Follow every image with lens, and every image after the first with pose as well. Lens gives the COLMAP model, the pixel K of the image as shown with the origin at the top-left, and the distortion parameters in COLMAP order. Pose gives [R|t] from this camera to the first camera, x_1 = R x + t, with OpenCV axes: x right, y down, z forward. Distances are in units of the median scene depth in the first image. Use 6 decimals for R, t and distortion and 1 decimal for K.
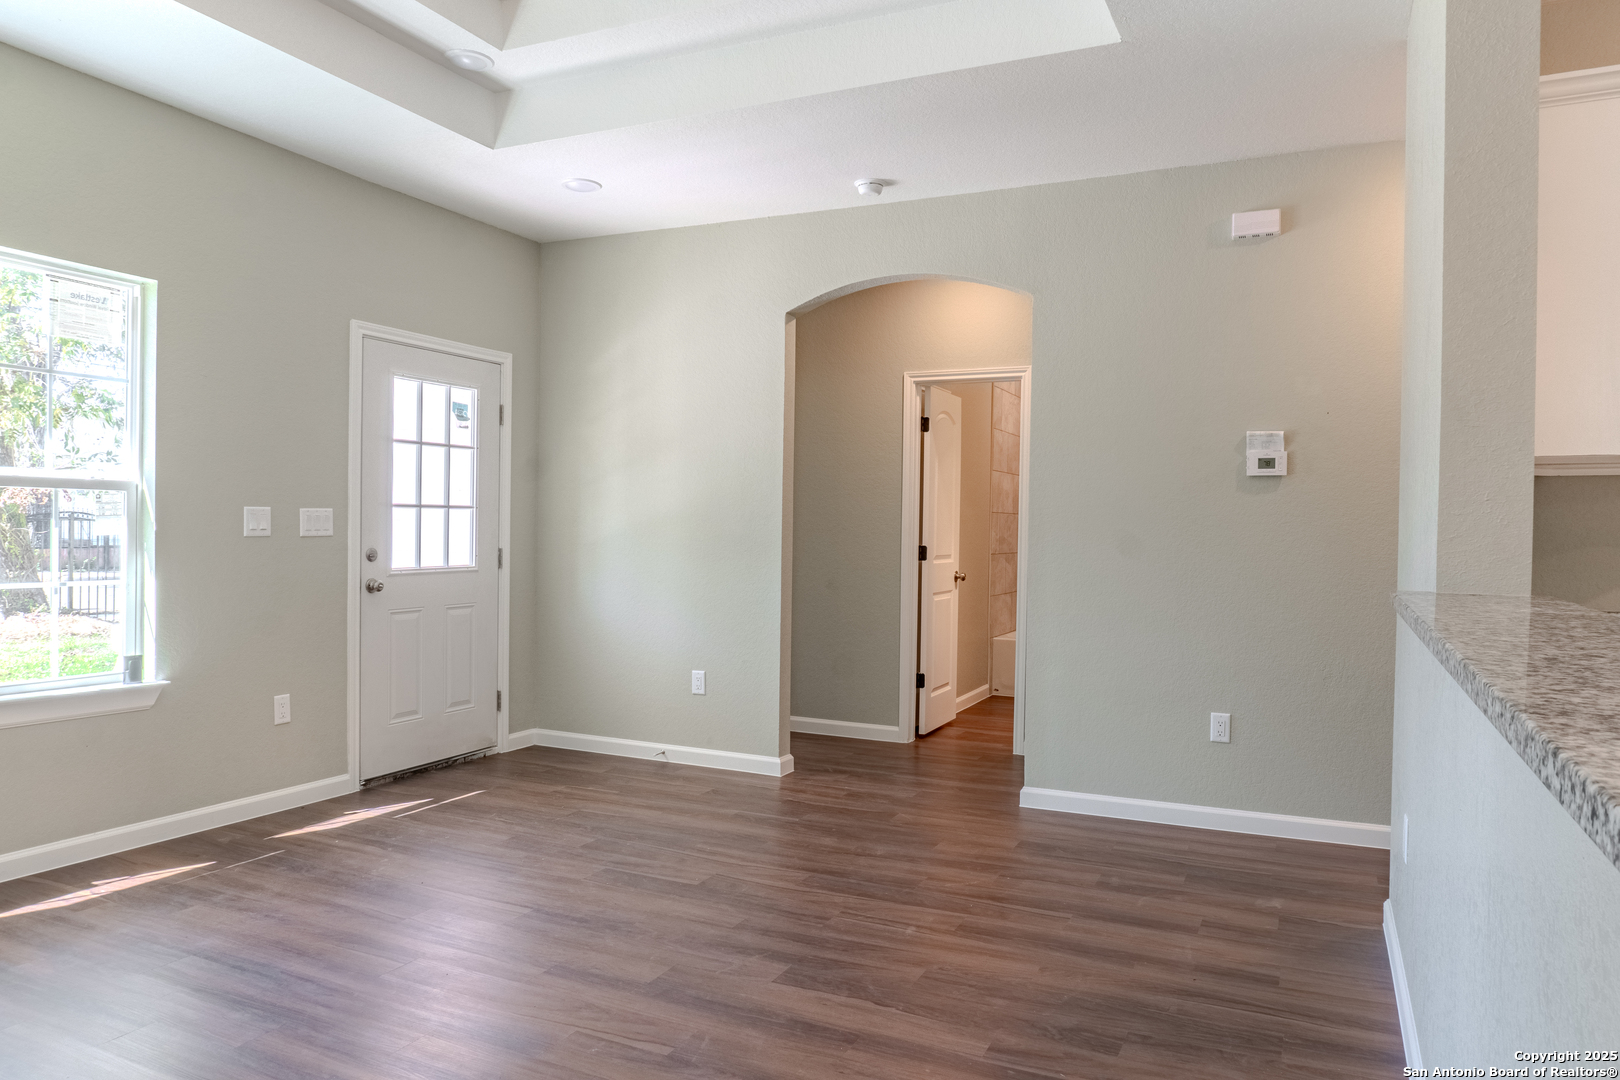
lens RADIAL K [[1060.4, 0, 805.0], [0, 1060.4, 551.0], [0, 0, 1]] dist [-0.033117, 0.000819]
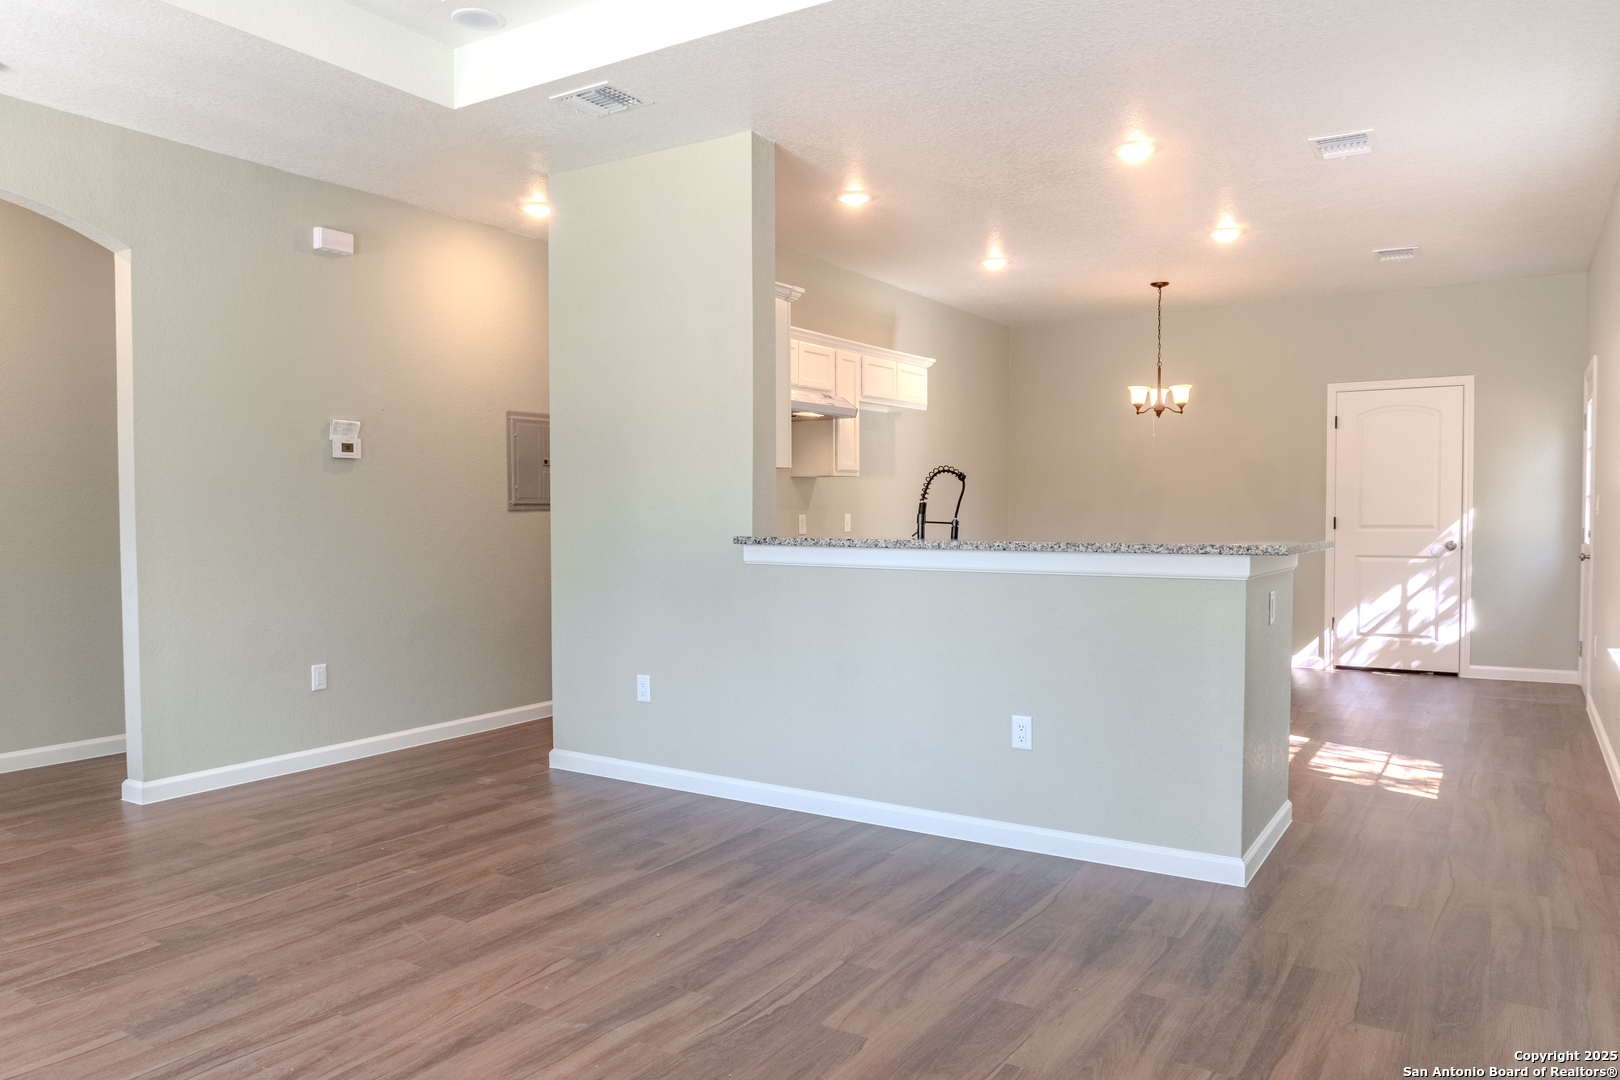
lens RADIAL K [[1112.1, 0, 806.1], [0, 1112.1, 556.7], [0, 0, 1]] dist [-0.030168, -0.004636]
pose [[0.119690, -0.055961, 0.991233, -0.852881], [0.018670, 0.998360, 0.054109, -0.021265], [-0.992636, 0.012030, 0.120539, 0.388571]]
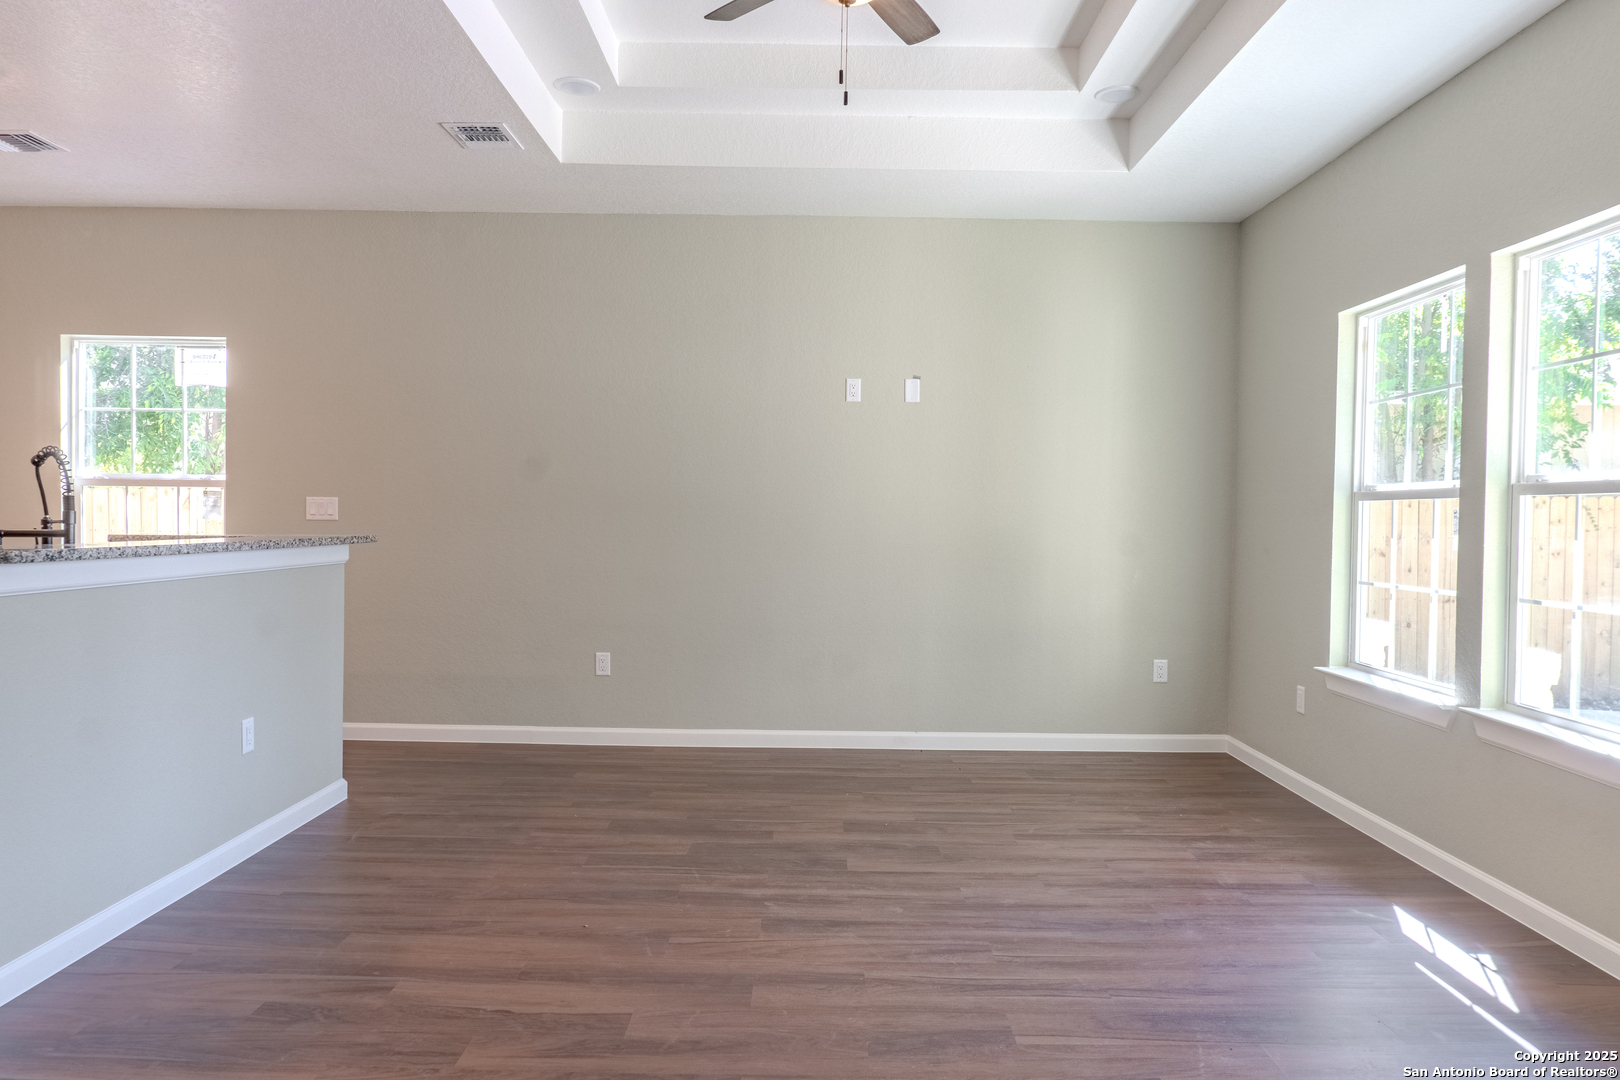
lens RADIAL K [[1061.8, 0, 835.0], [0, 1061.8, 540.7], [0, 0, 1]] dist [-0.000004, -0.048354]
pose [[-0.892275, -0.019474, -0.451072, 0.178798], [-0.037695, 0.998794, 0.031444, -0.026380], [0.449916, 0.045059, -0.891934, 1.441762]]
